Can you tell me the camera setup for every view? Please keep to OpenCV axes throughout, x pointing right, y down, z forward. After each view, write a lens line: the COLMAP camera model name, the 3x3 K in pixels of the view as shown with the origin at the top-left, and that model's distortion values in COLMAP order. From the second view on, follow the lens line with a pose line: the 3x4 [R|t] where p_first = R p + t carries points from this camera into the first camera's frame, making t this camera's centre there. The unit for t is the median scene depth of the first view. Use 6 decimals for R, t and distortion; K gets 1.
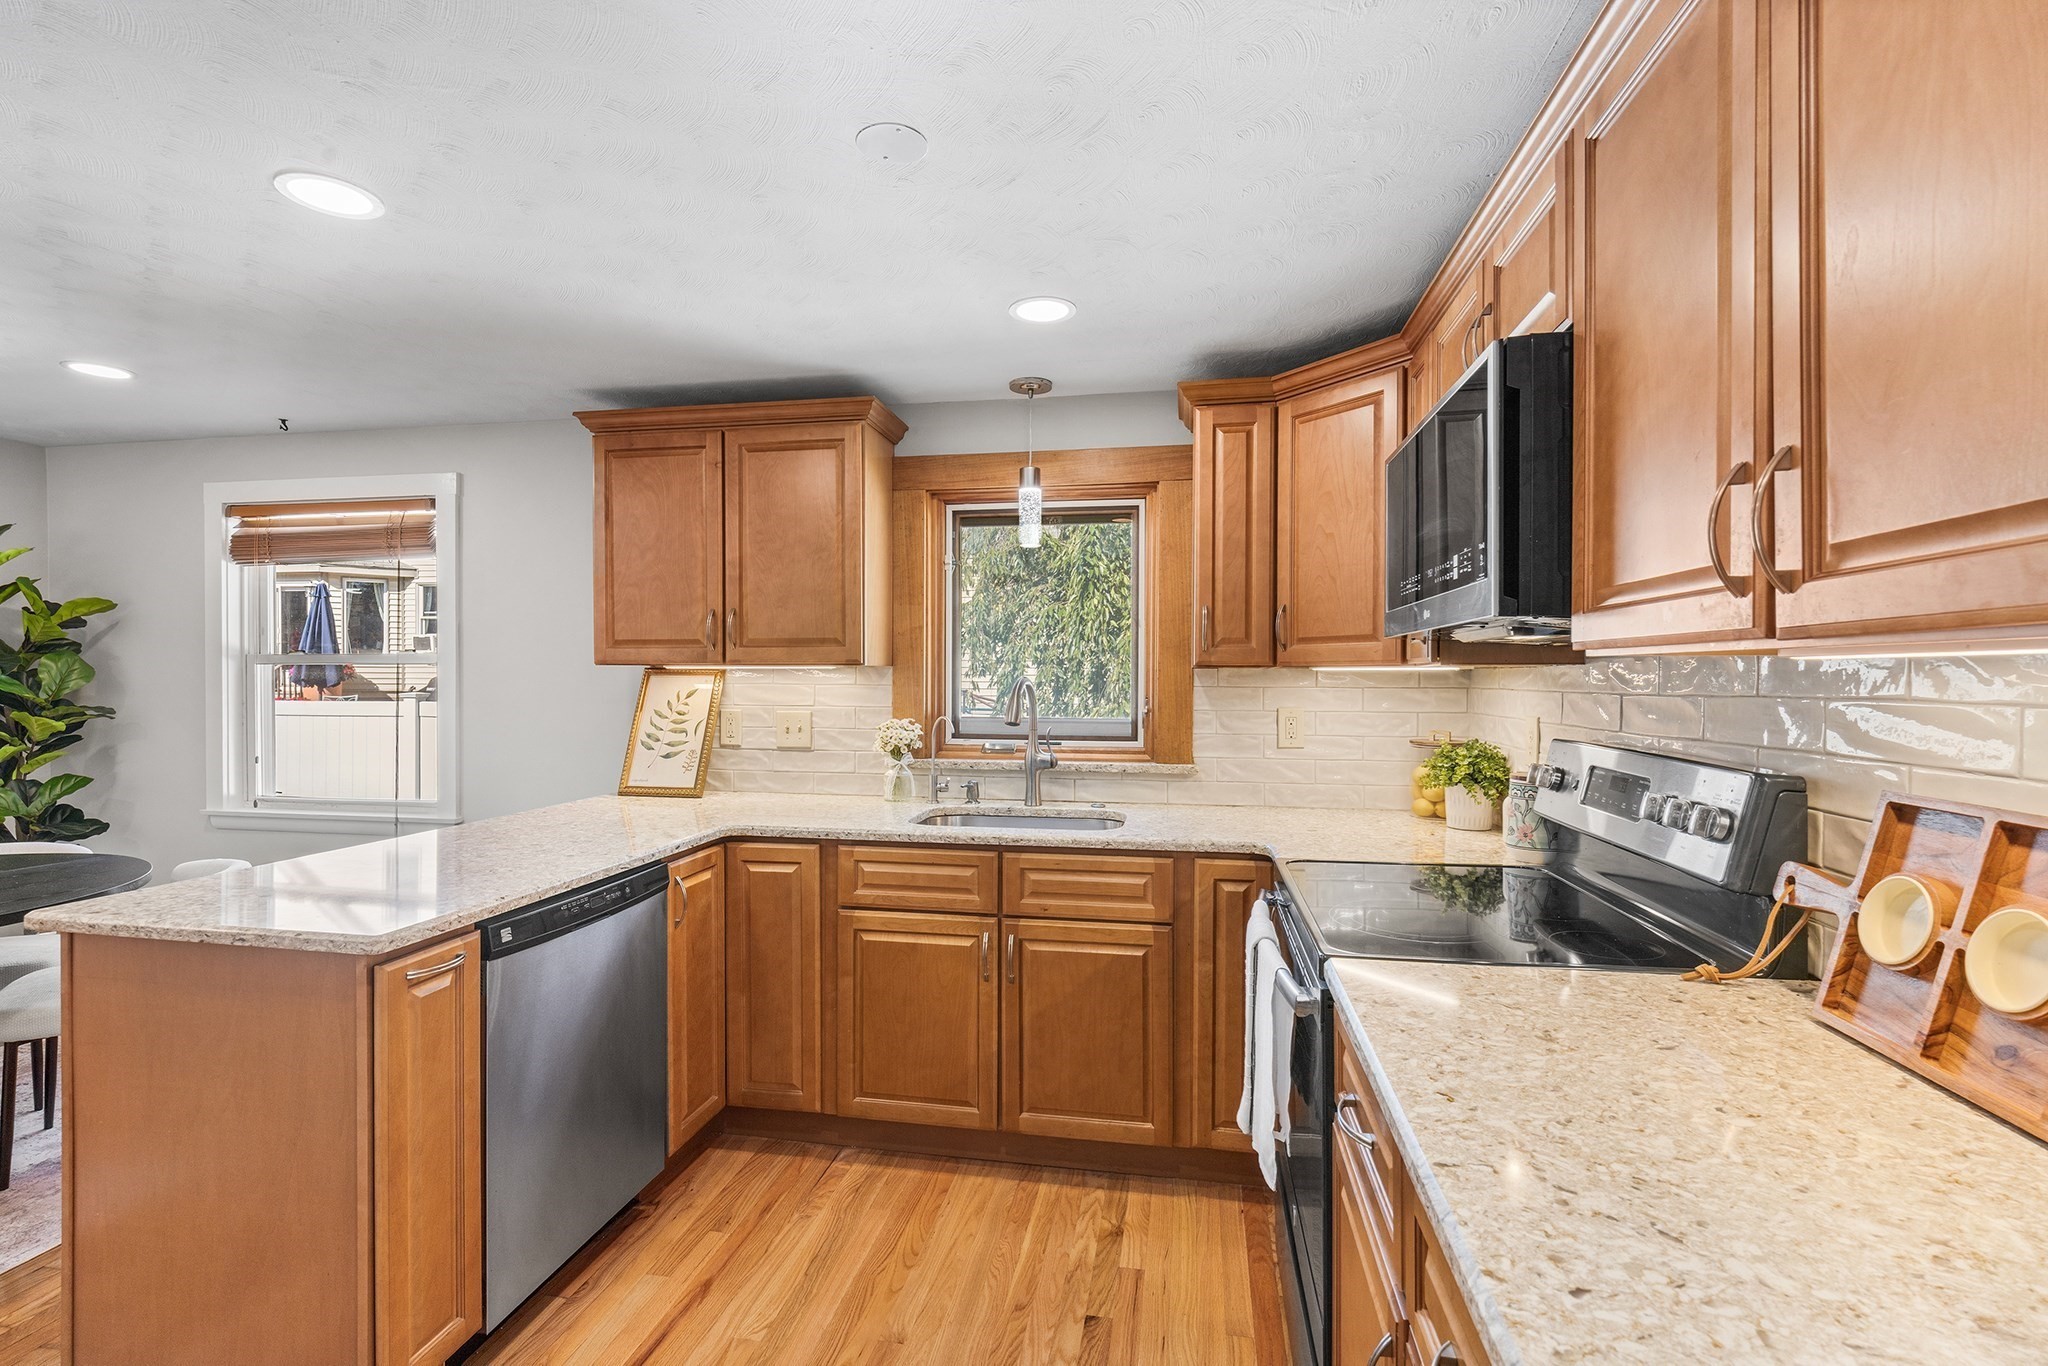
lens RADIAL K [[937.4, 0, 1018.9], [0, 937.4, 685.2], [0, 0, 1]] dist [0.003024, -0.000687]
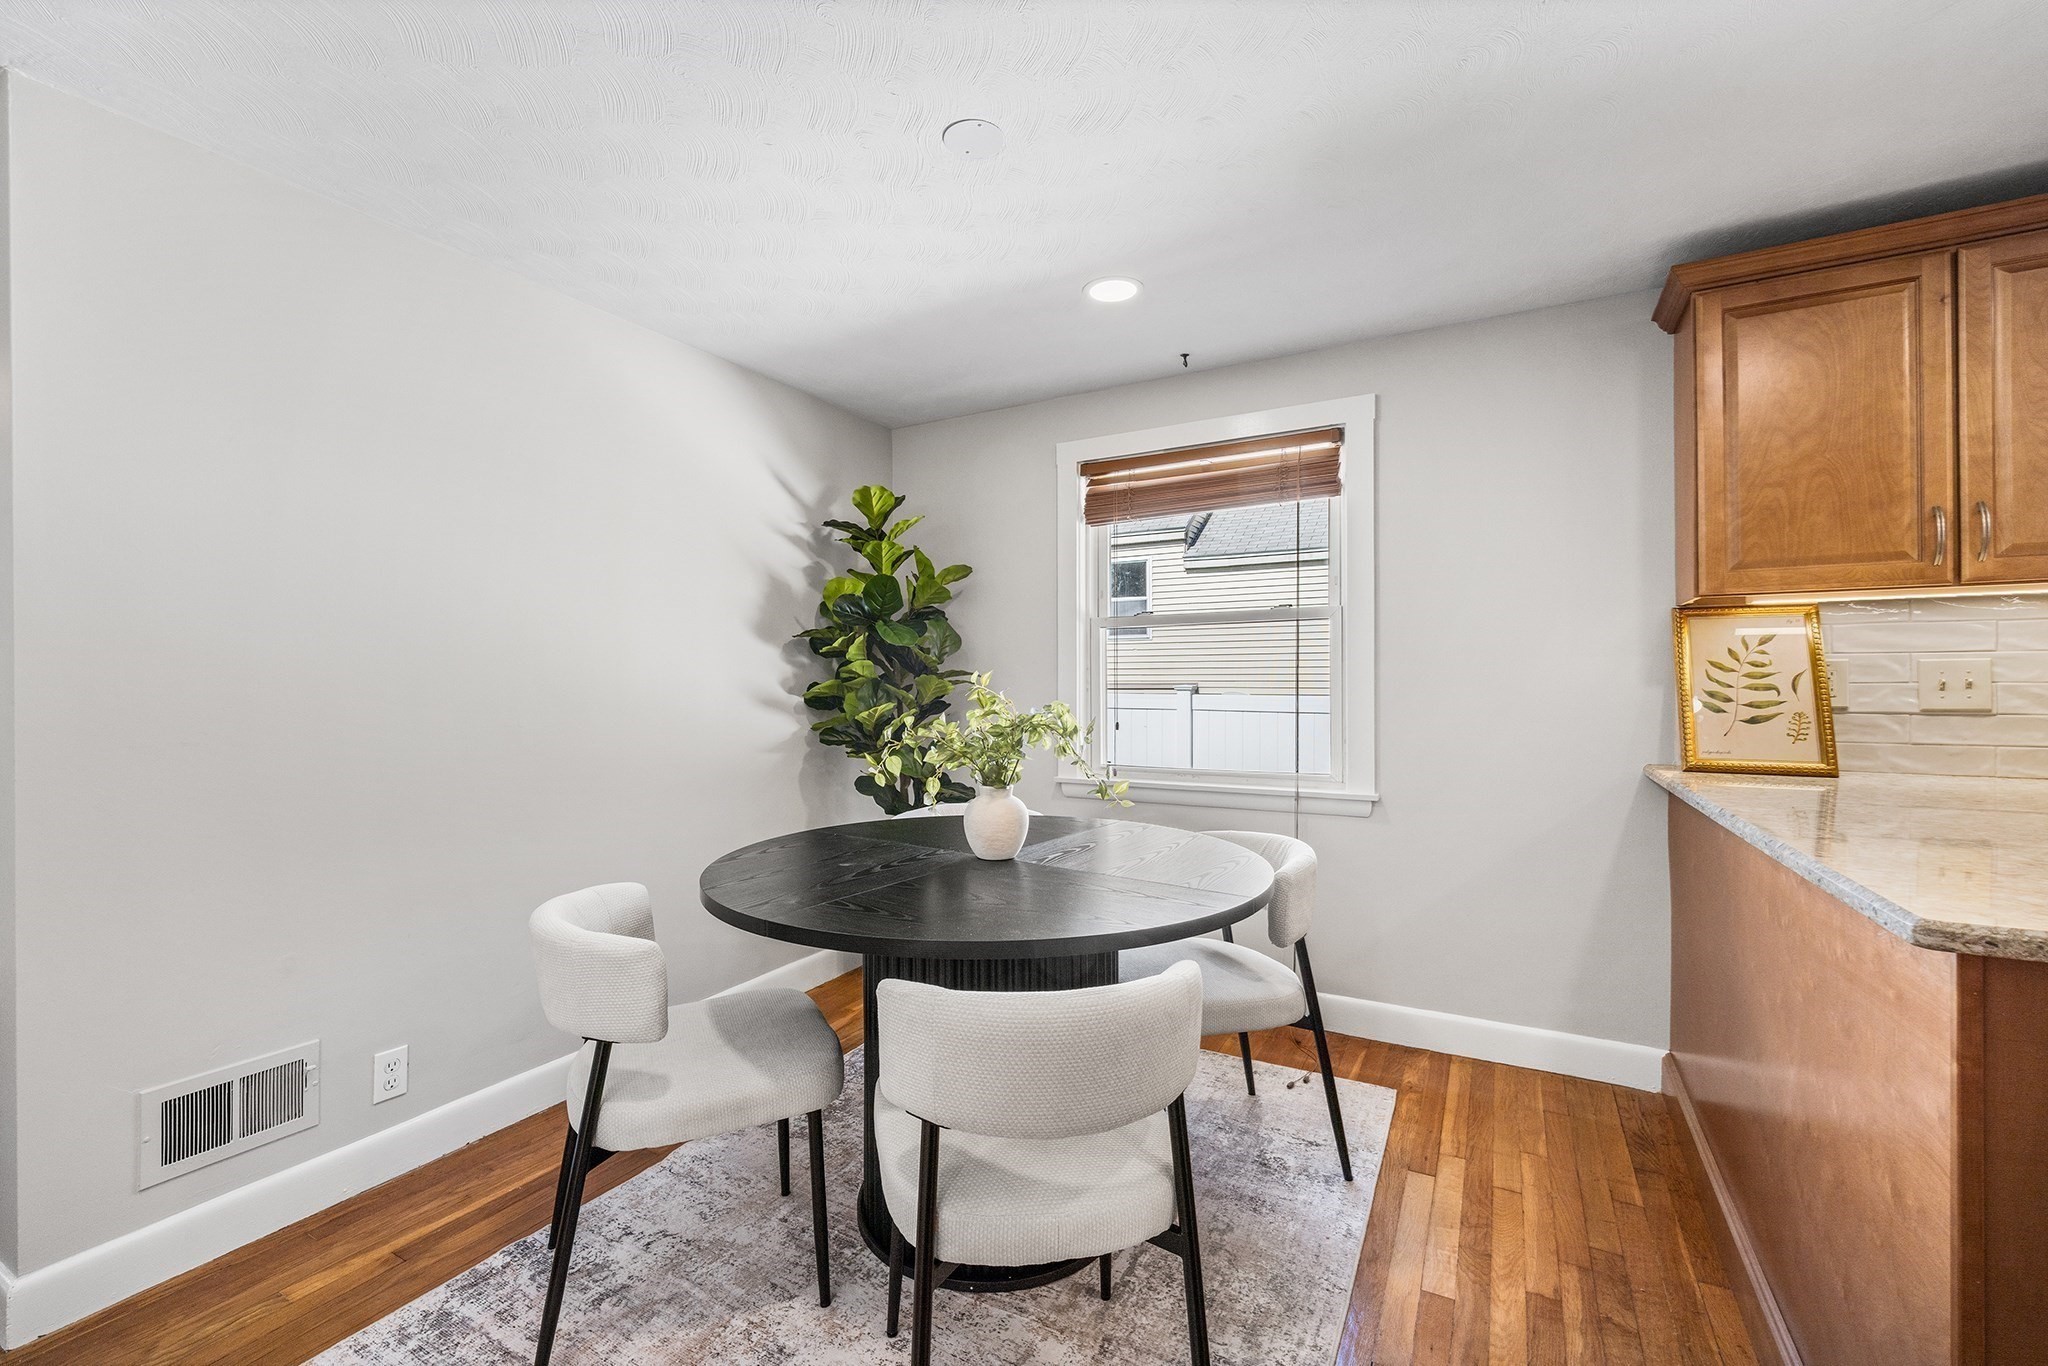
lens RADIAL K [[859.7, 0, 1016.3], [0, 859.7, 682.9], [0, 0, 1]] dist [-0.002361, -0.001264]
pose [[0.945738, -0.008373, -0.324823, -0.763547], [0.005671, 0.999941, -0.009265, 0.052035], [0.324881, 0.006920, 0.945729, 0.172955]]
